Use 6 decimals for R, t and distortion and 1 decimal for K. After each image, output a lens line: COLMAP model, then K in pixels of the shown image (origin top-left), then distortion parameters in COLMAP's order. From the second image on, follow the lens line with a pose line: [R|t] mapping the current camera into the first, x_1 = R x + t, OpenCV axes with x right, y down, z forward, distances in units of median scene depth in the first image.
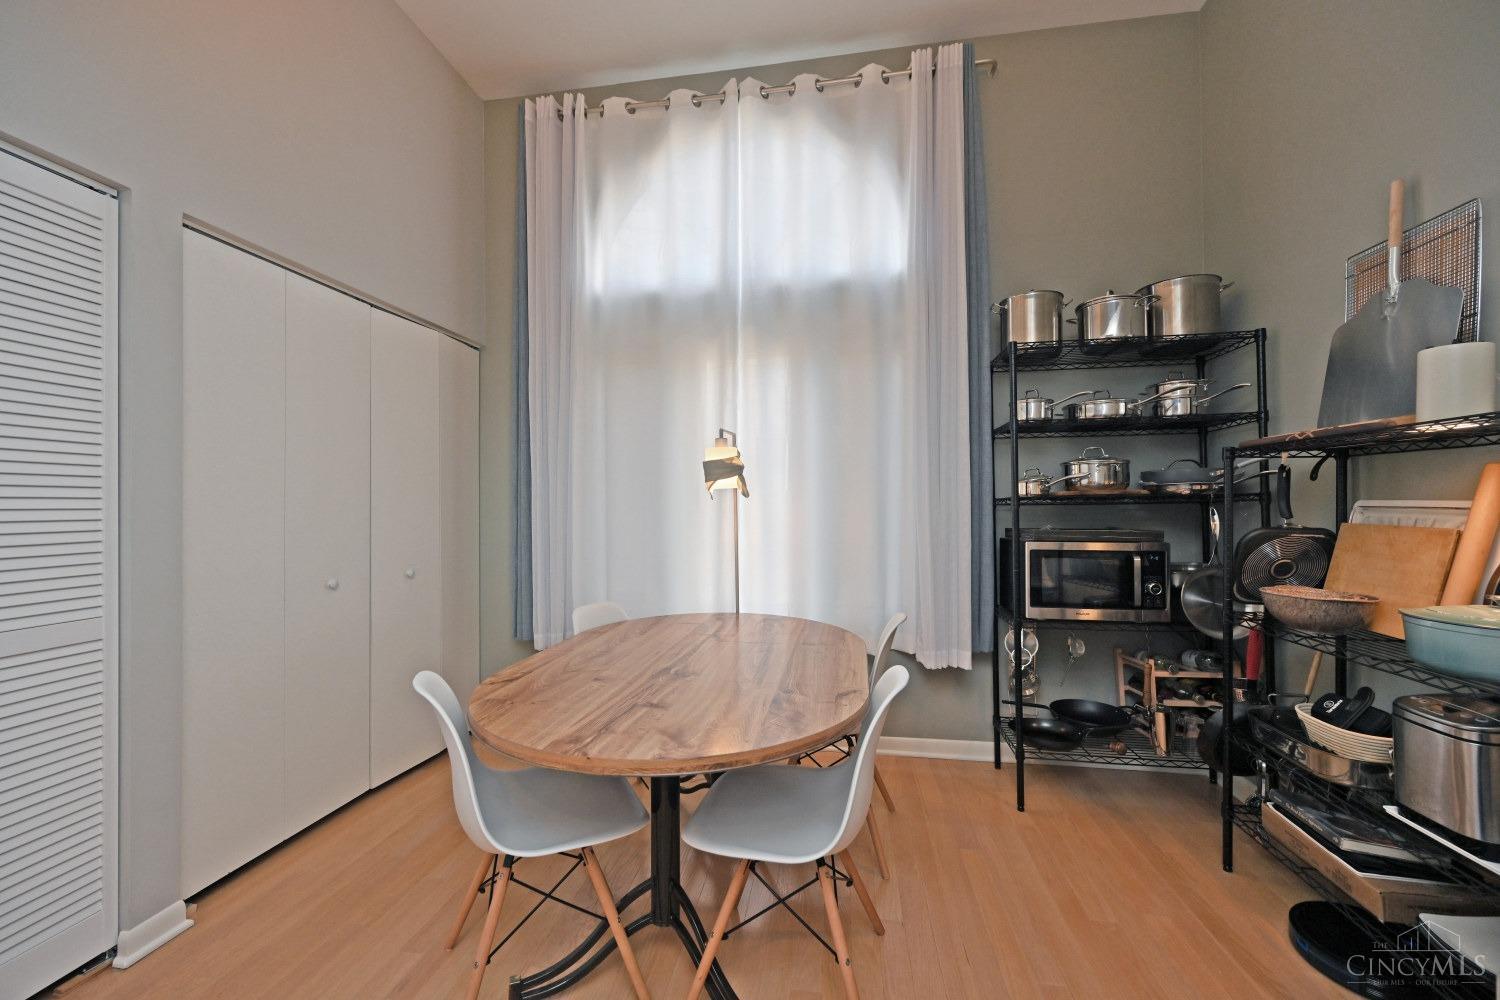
lens RADIAL K [[591.6, 0, 754.7], [0, 591.6, 501.4], [0, 0, 1]] dist [0.002311, 0.000042]
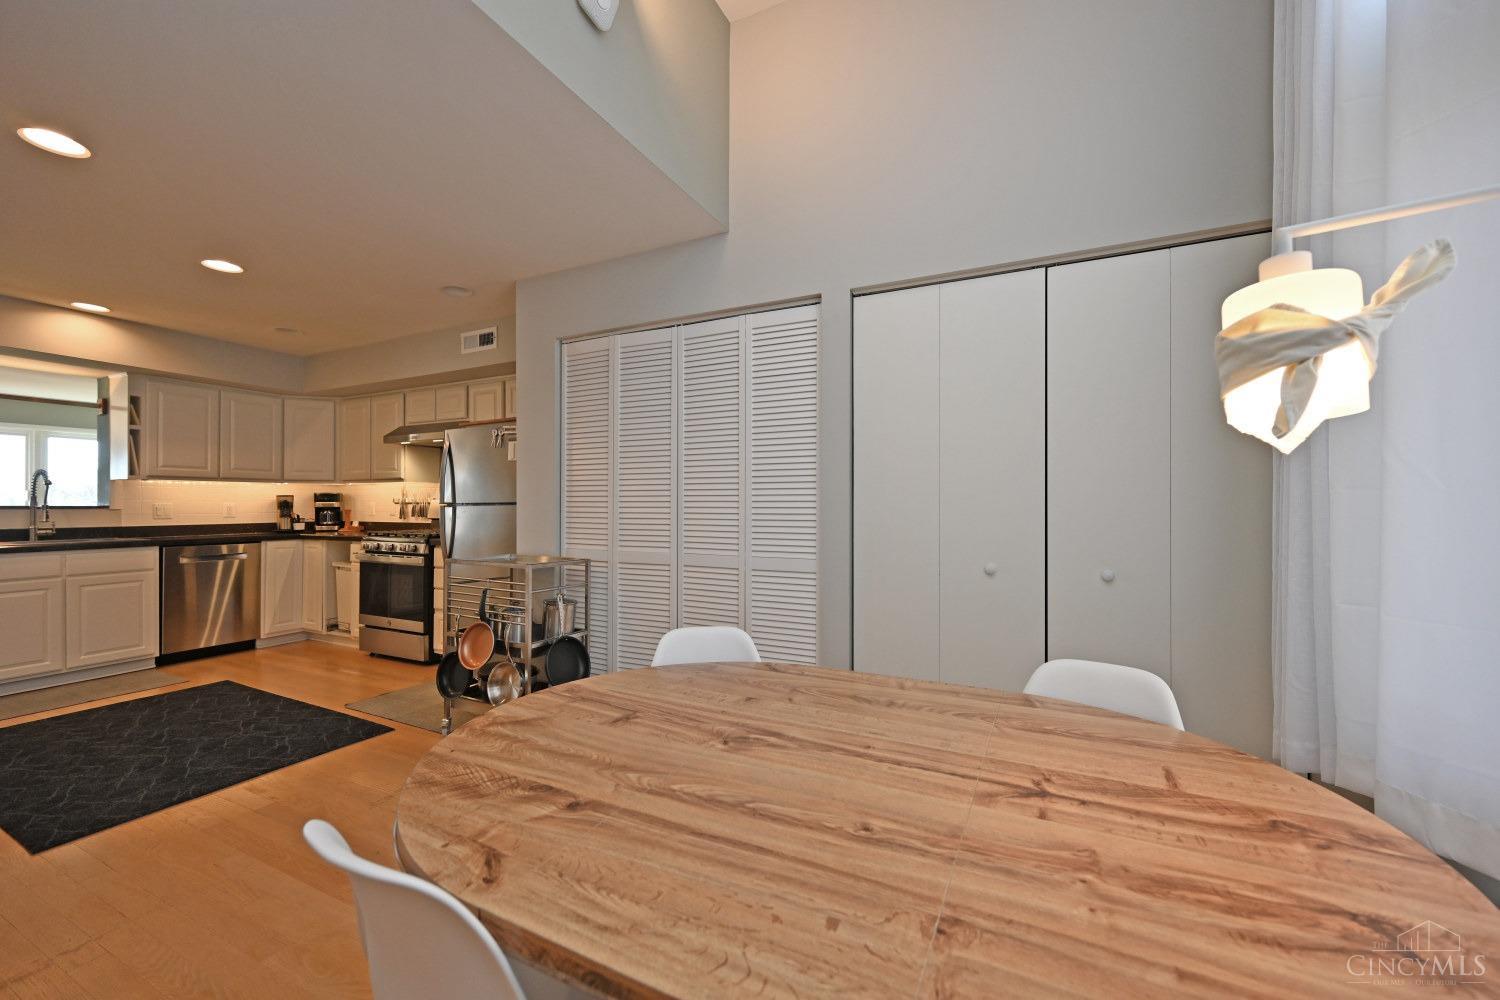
lens RADIAL K [[591.6, 0, 750.7], [0, 591.6, 500.8], [0, 0, 1]] dist [0.002311, 0.000042]
pose [[-0.304429, 0.002879, -0.952531, 0.396408], [0.008085, 0.999967, 0.000438, 0.021661], [0.952501, -0.007568, -0.304442, 0.973858]]
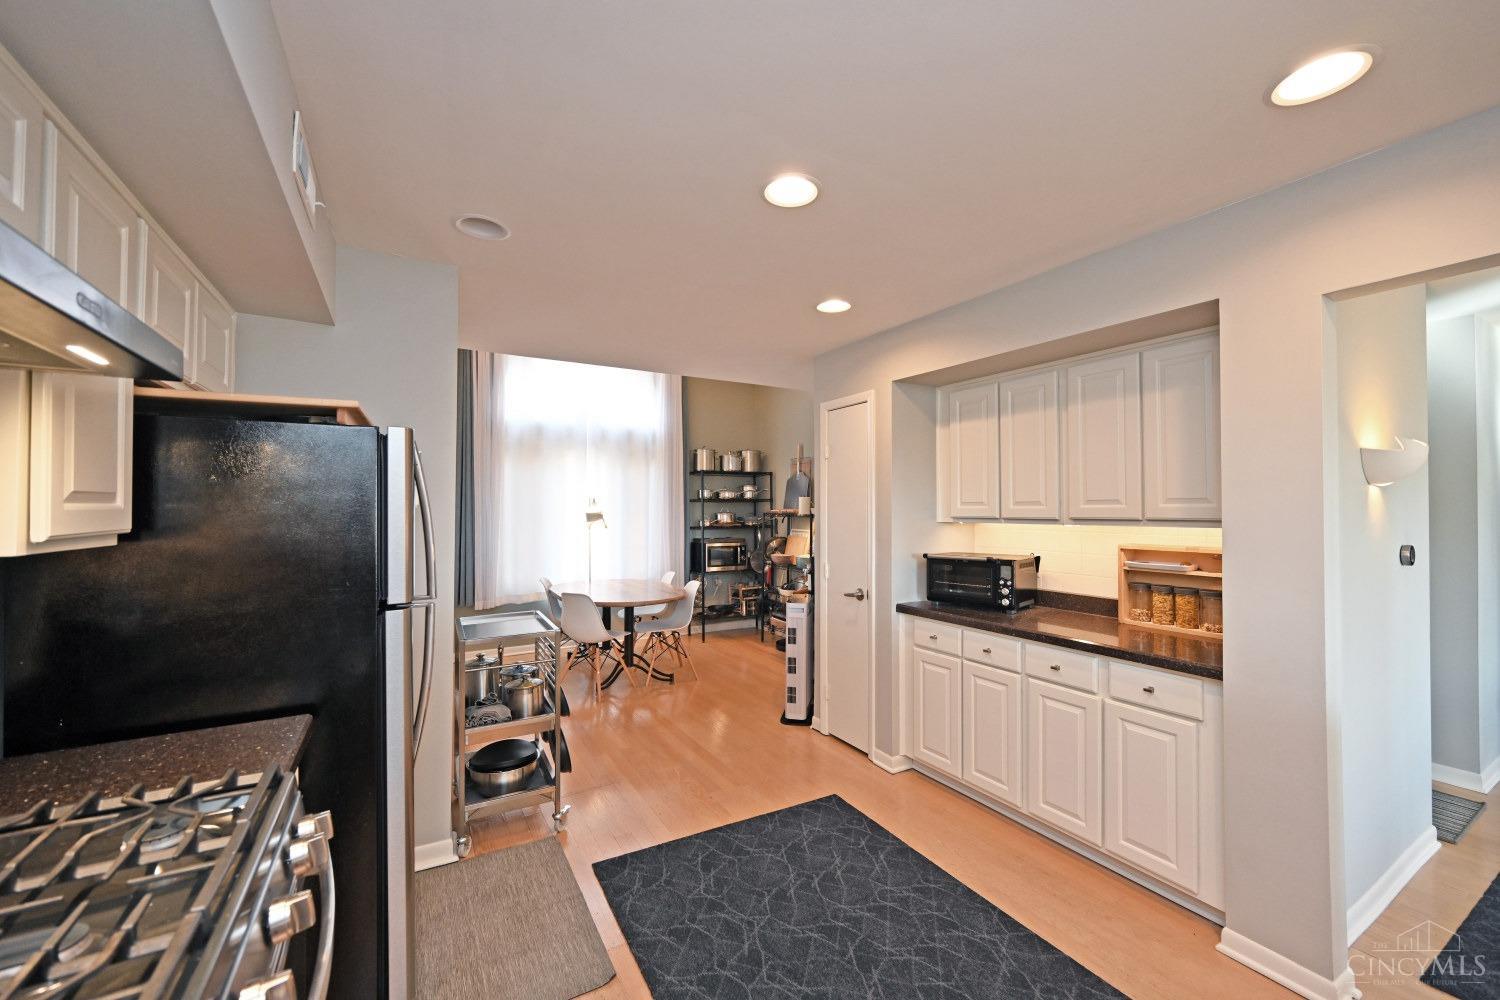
lens RADIAL K [[591.6, 0, 748.2], [0, 591.6, 502.7], [0, 0, 1]] dist [0.002311, 0.000042]
pose [[0.781160, 0.011391, 0.624227, -1.212740], [-0.006549, 0.999928, -0.010053, -0.104201], [-0.624297, 0.003765, 0.781178, -1.392188]]
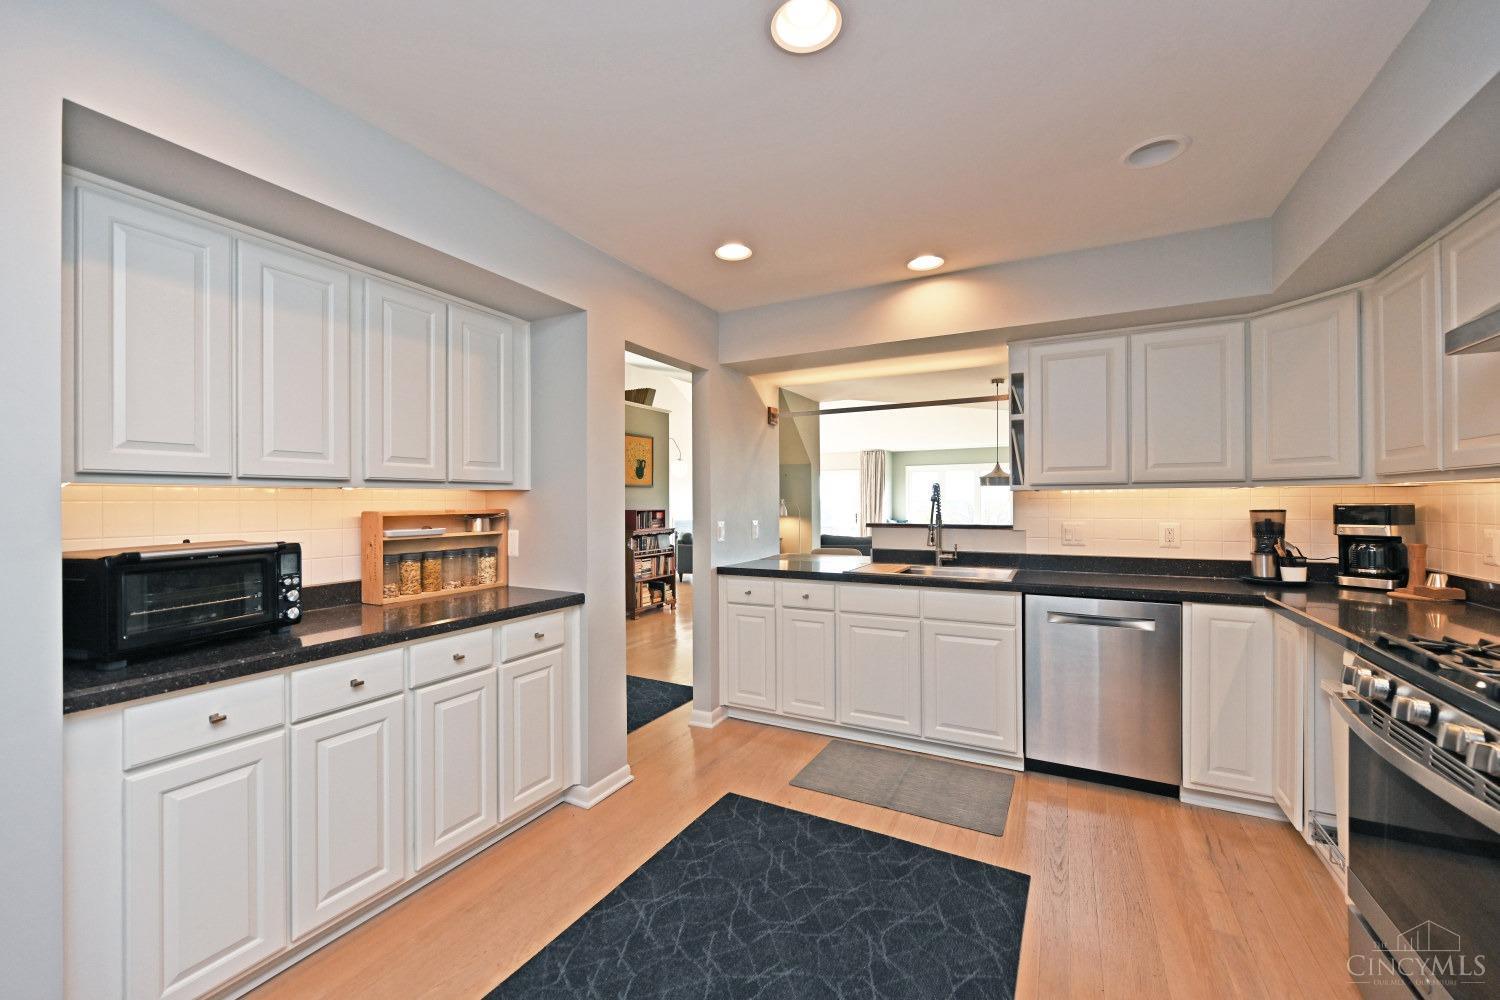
lens RADIAL K [[591.6, 0, 744.8], [0, 591.6, 497.6], [0, 0, 1]] dist [0.002311, 0.000042]
pose [[-0.942636, 0.014608, 0.333502, -0.773553], [0.009938, 0.999827, -0.015704, -0.035088], [-0.333674, -0.011489, -0.942619, -0.095845]]
